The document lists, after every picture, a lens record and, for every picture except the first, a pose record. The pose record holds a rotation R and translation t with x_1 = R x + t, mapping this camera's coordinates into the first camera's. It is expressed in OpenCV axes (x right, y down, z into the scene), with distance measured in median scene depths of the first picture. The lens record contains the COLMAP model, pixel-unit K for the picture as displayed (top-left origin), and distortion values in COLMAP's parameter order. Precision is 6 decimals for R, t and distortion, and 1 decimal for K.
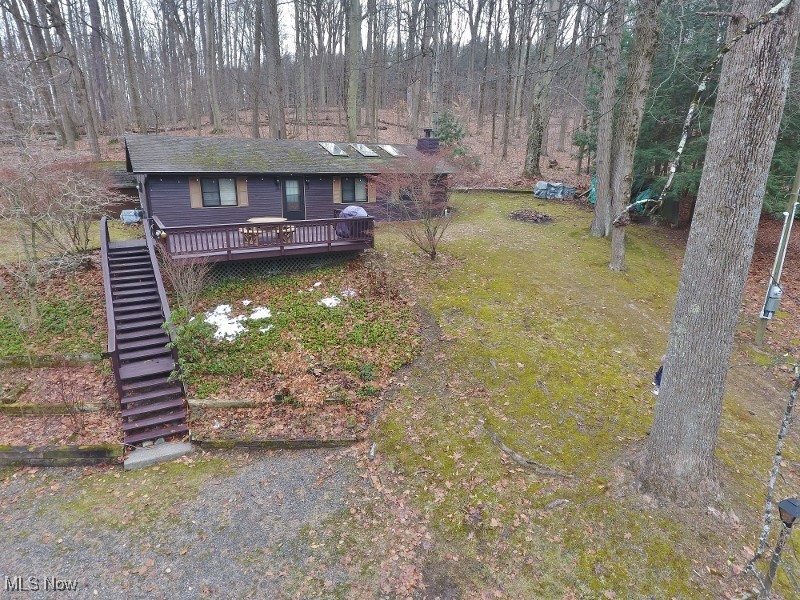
lens RADIAL K [[462.9, 0, 397.8], [0, 462.9, 295.9], [0, 0, 1]] dist [-0.010804, 0.004571]
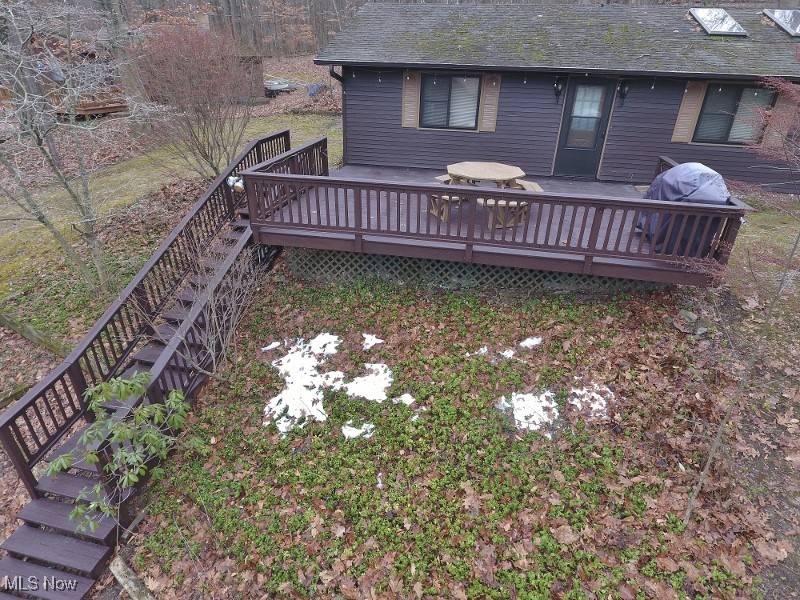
lens RADIAL K [[462.9, 0, 398.6], [0, 462.9, 305.3], [0, 0, 1]] dist [-0.010804, 0.004571]
pose [[0.752067, 0.317465, -0.577591, -0.024599], [-0.198053, 0.944703, 0.261364, -0.133213], [0.628626, -0.082169, 0.773355, 0.534579]]
